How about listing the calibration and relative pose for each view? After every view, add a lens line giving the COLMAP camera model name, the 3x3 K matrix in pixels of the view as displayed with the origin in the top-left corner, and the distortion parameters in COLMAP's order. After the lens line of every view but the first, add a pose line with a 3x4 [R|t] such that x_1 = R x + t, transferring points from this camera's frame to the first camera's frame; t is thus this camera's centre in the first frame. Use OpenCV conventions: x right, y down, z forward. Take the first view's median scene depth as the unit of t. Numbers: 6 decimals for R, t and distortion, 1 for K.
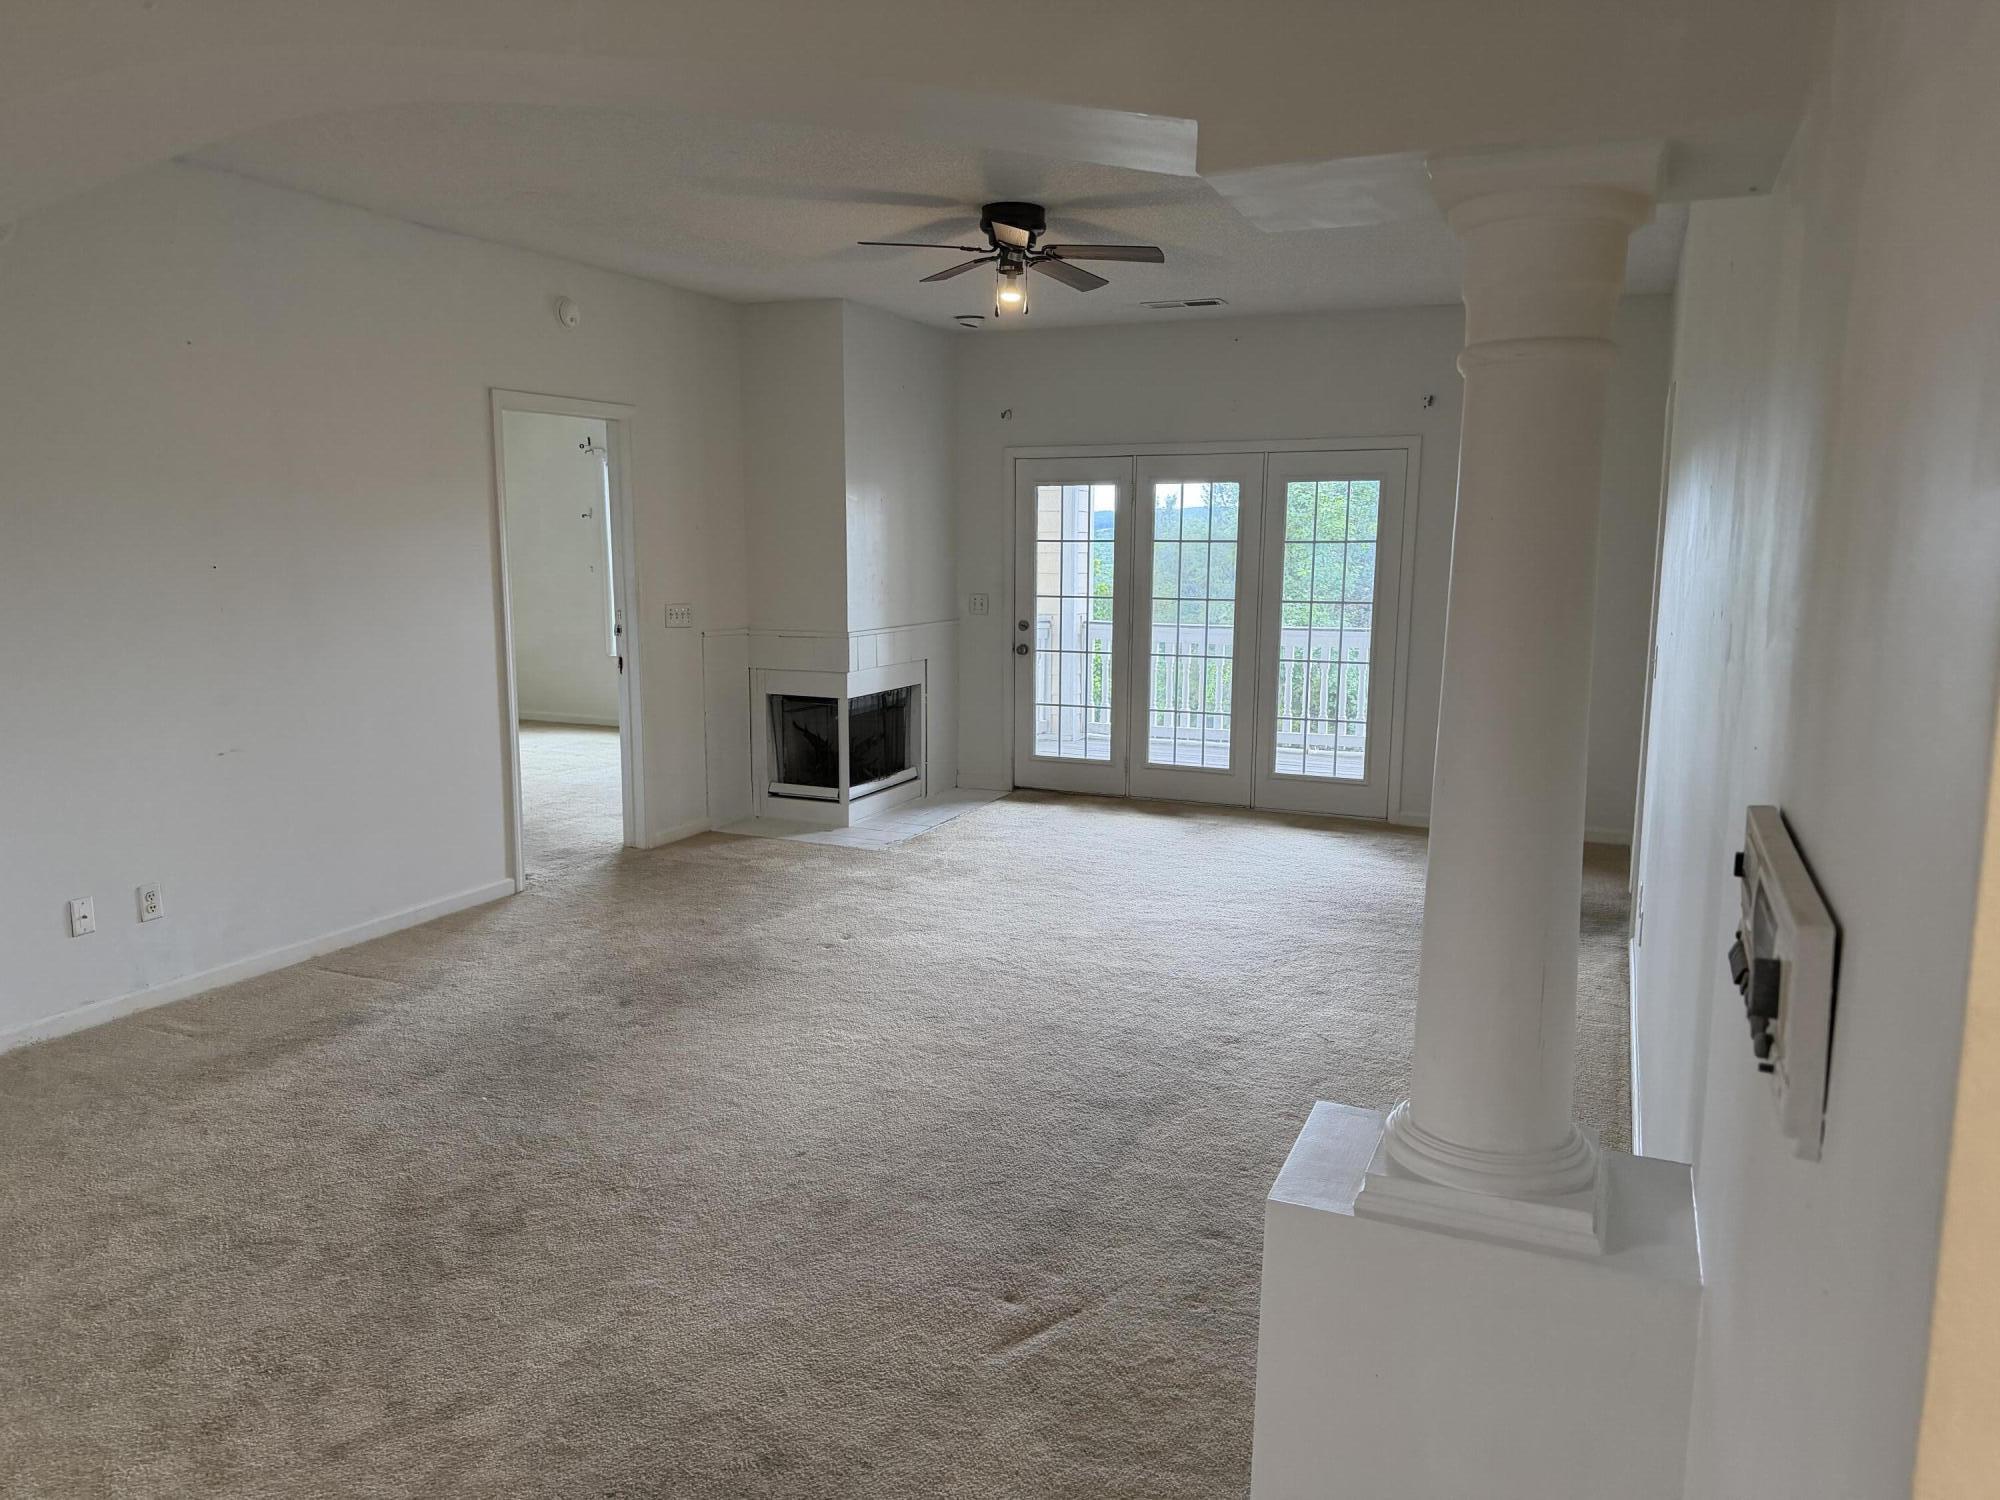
lens RADIAL K [[1442.9, 0, 997.2], [0, 1442.9, 755.7], [0, 0, 1]] dist [-0.000166, -0.004612]
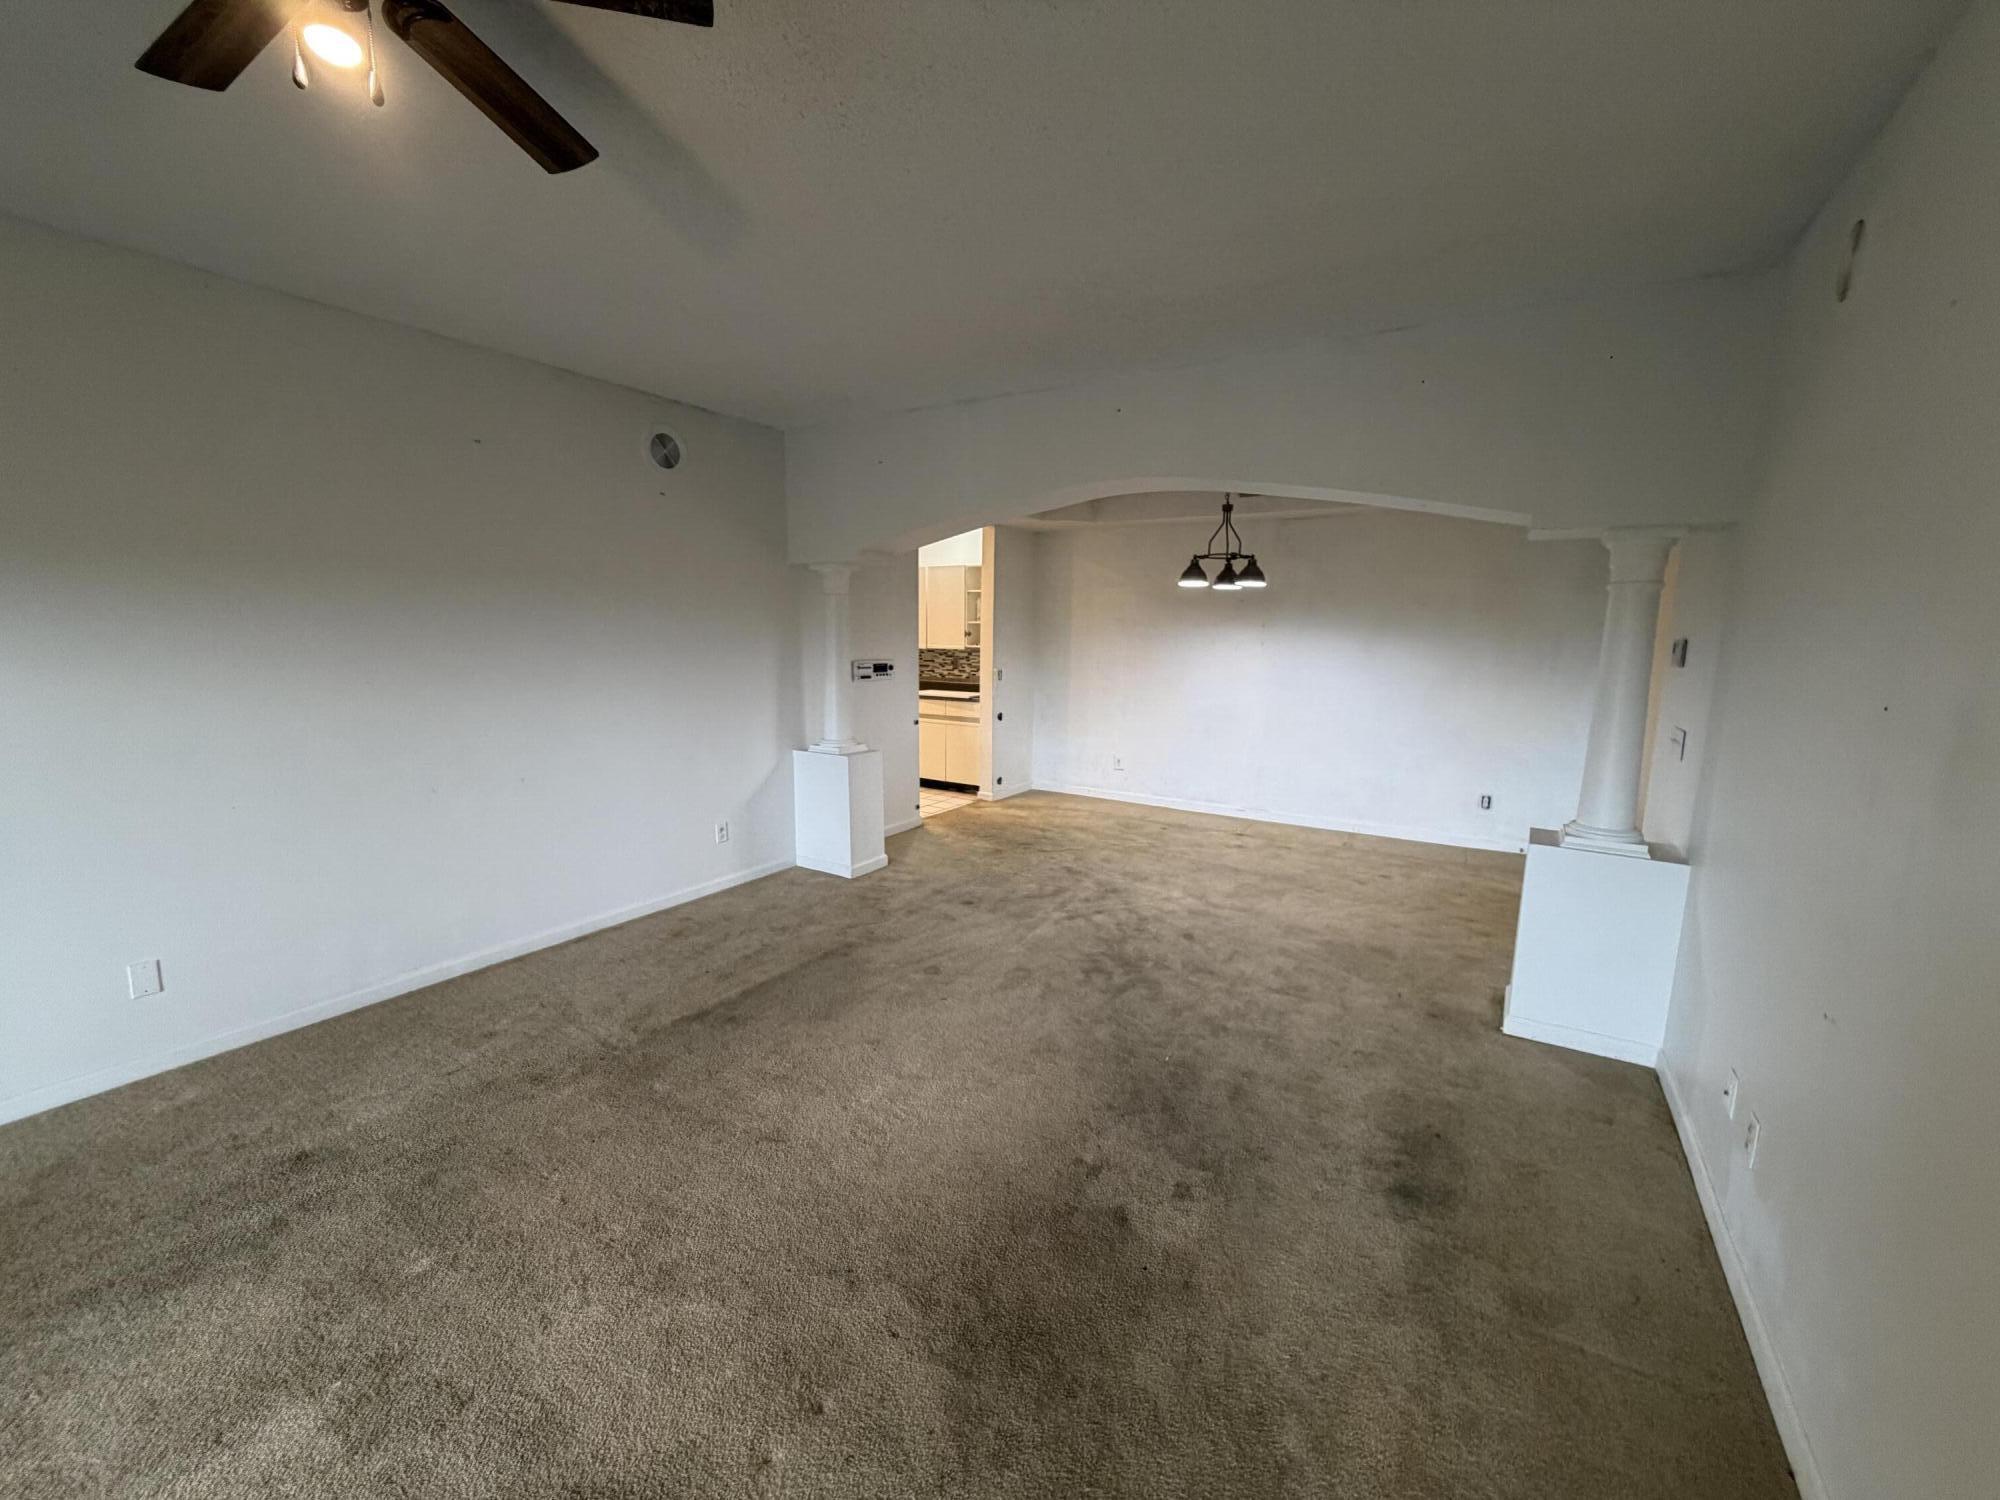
lens RADIAL K [[794.9, 0, 1001.1], [0, 794.9, 749.6], [0, 0, 1]] dist [-0.014875, 0.000099]
pose [[-0.989076, -0.048546, 0.139180, -0.323761], [-0.005918, 0.956528, 0.291580, -0.271164], [-0.147284, 0.287572, -0.946367, 1.807290]]
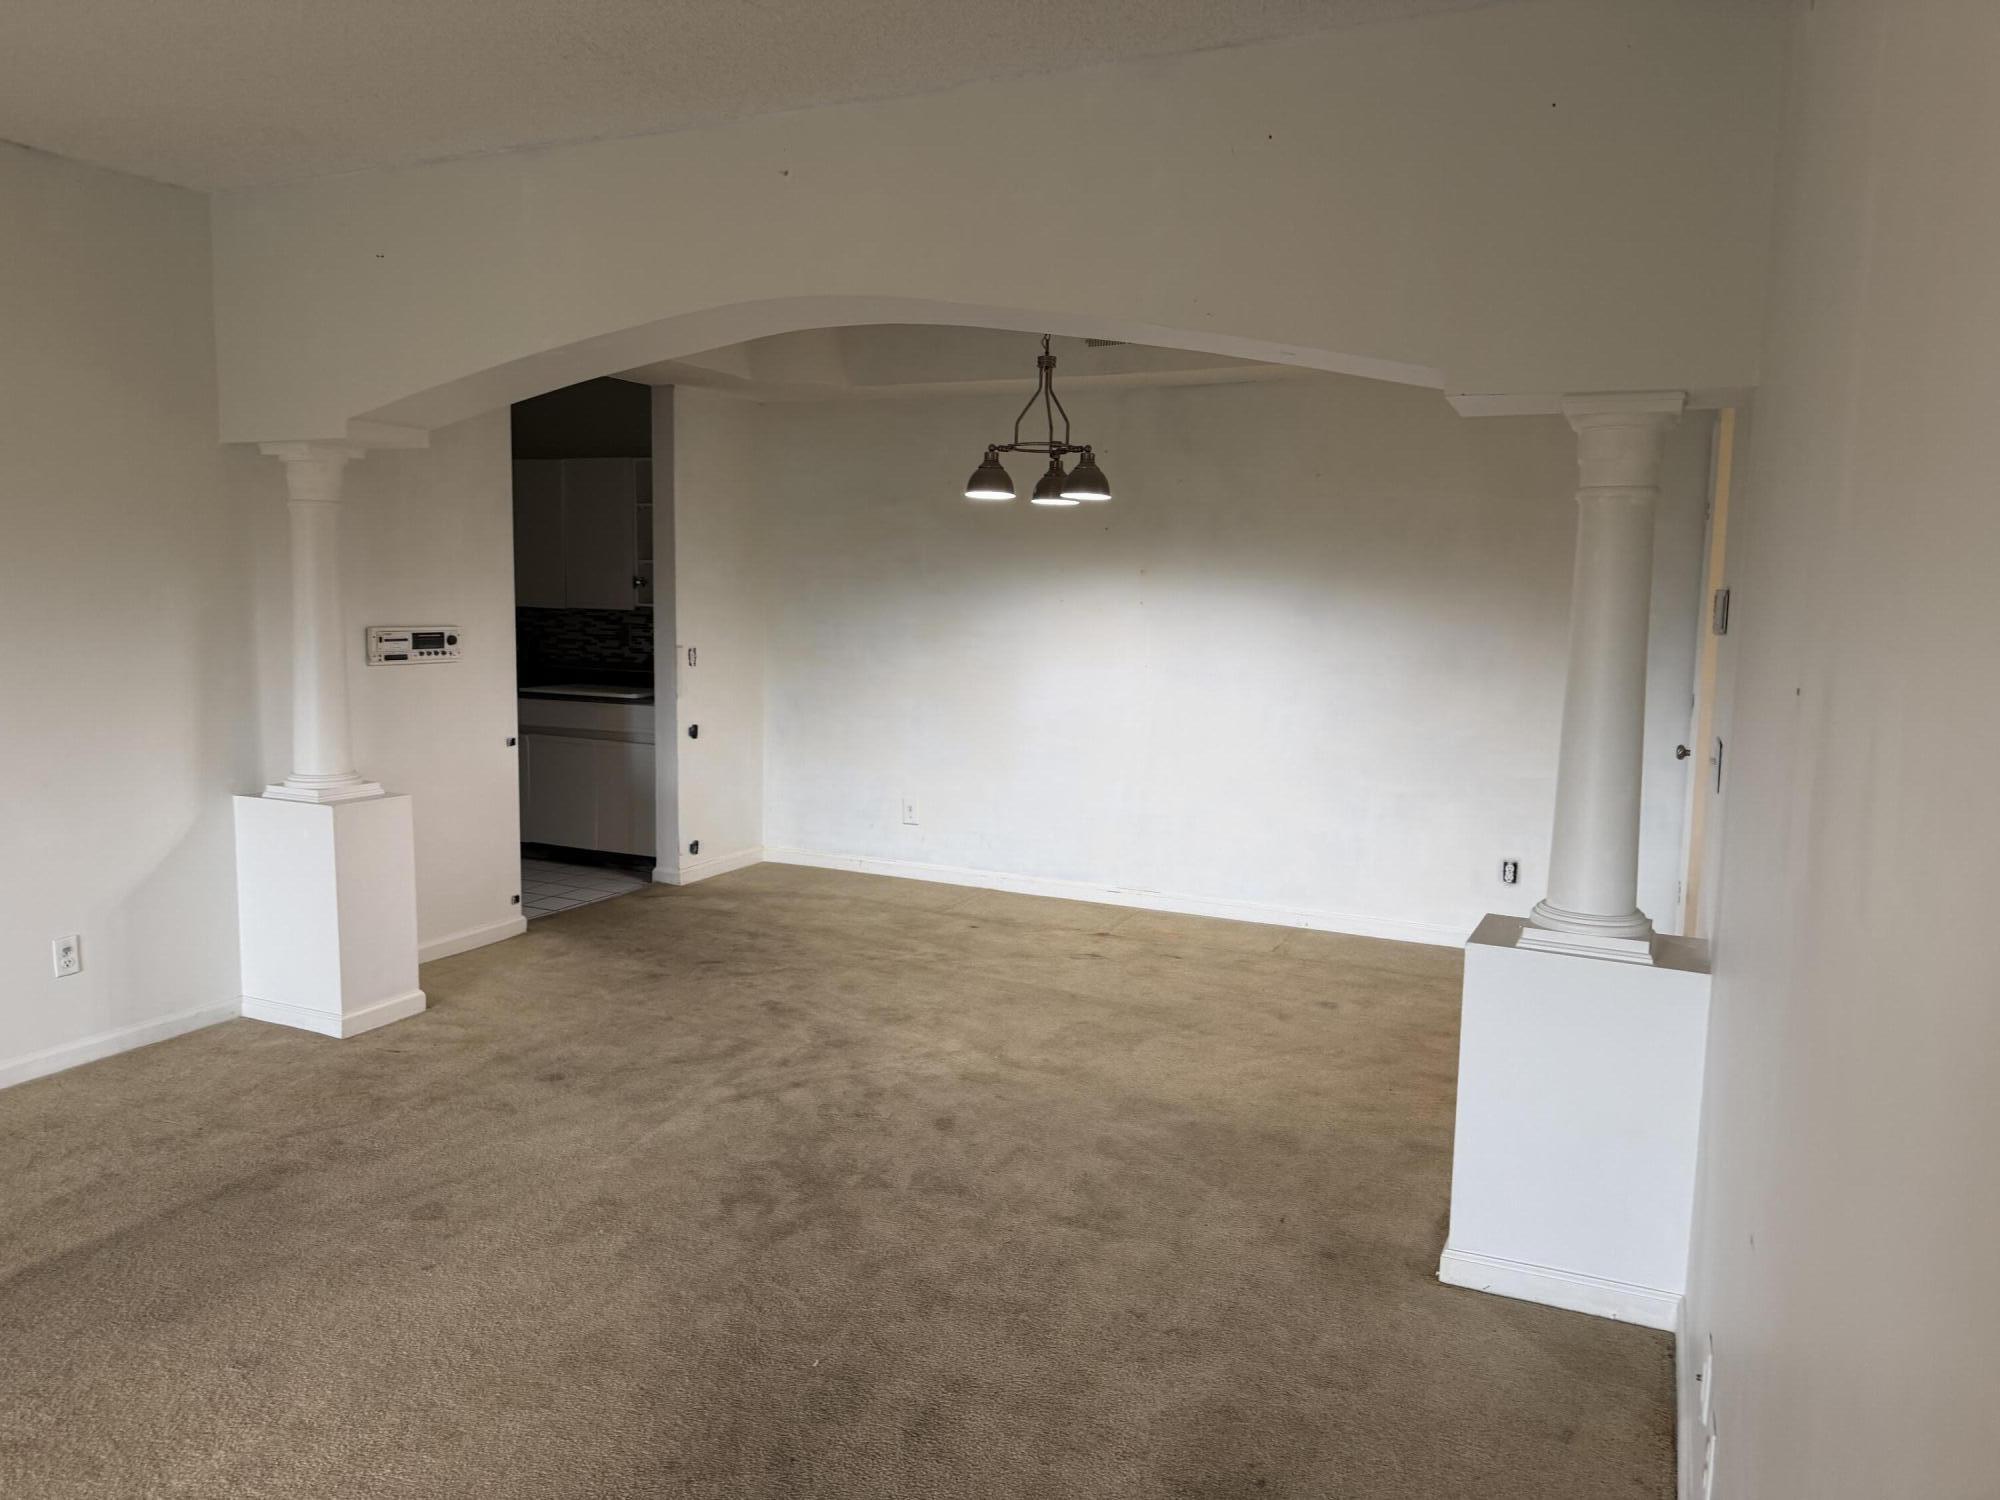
lens RADIAL K [[1386.0, 0, 989.2], [0, 1386.0, 737.8], [0, 0, 1]] dist [0.142907, -0.295310]
pose [[-0.999118, -0.037111, 0.019653, -0.490699], [-0.030967, 0.967207, 0.252093, -0.261219], [-0.028364, 0.251262, -0.967503, 1.762819]]
